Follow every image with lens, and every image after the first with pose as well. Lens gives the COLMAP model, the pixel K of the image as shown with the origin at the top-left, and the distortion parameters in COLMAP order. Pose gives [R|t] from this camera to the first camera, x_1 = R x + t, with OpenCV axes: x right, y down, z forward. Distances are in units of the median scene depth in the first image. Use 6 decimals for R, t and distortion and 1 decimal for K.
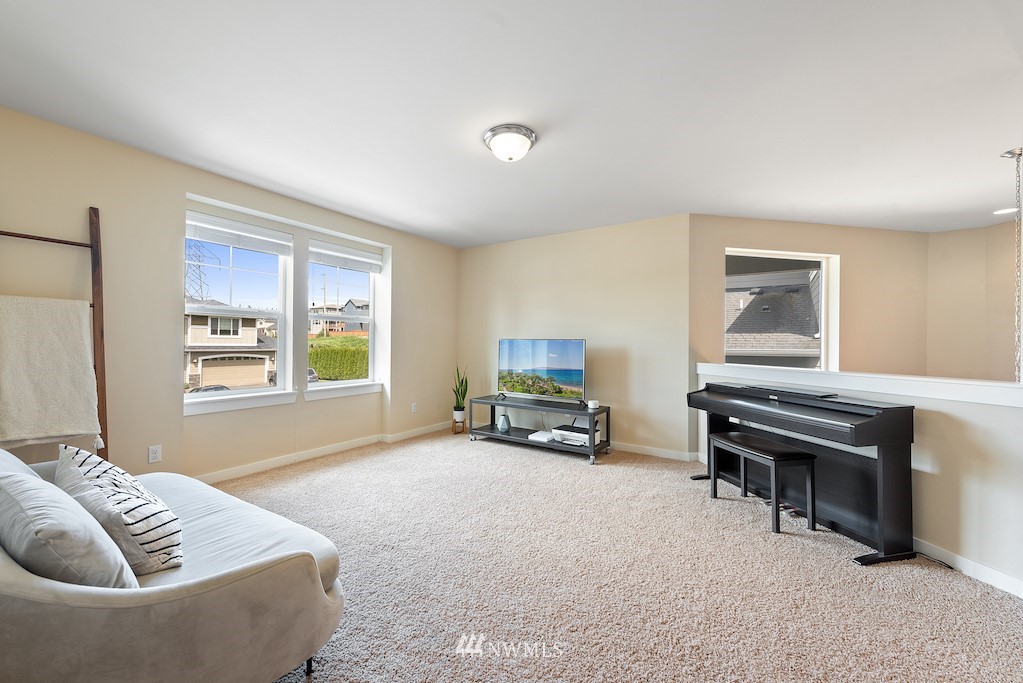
lens RADIAL K [[402.7, 0, 512.3], [0, 402.7, 343.0], [0, 0, 1]] dist [0.009205, 0.000029]
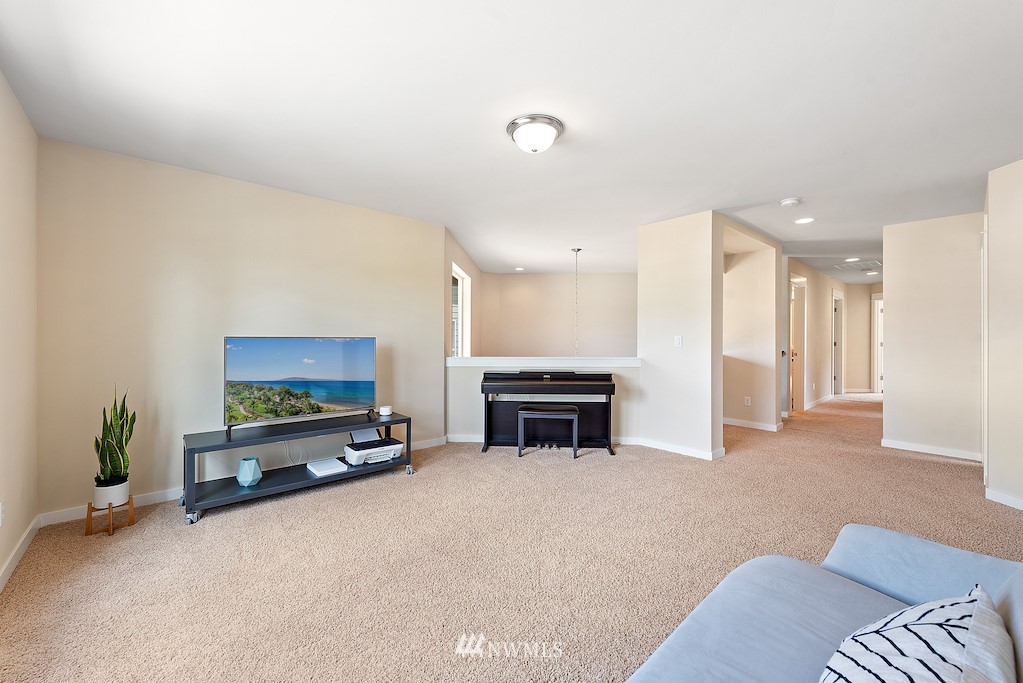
lens RADIAL K [[402.7, 0, 512.3], [0, 402.7, 343.0], [0, 0, 1]] dist [0.009205, 0.000029]
pose [[0.261861, -0.021486, 0.964866, -0.558123], [-0.005246, 0.999706, 0.023685, -0.015841], [-0.965091, -0.011264, 0.261672, 0.490379]]
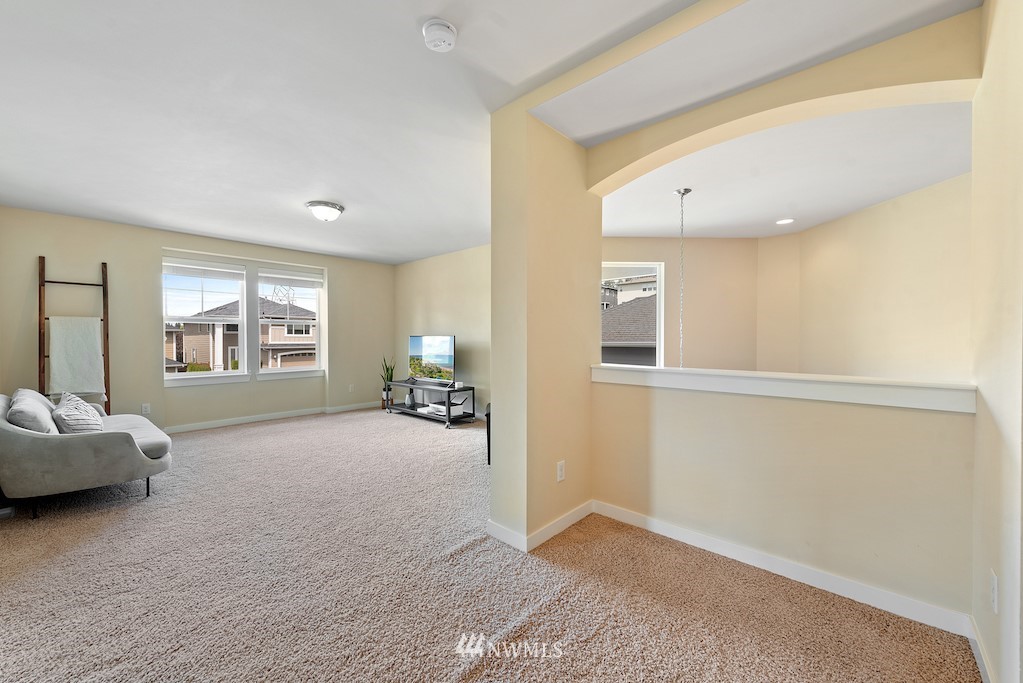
lens RADIAL K [[402.7, 0, 512.3], [0, 402.7, 343.0], [0, 0, 1]] dist [0.009205, 0.000029]
pose [[0.987116, -0.009346, -0.159732, 0.573174], [0.011073, 0.999889, 0.009930, 0.004894], [0.159622, -0.011571, 0.987110, -0.258302]]
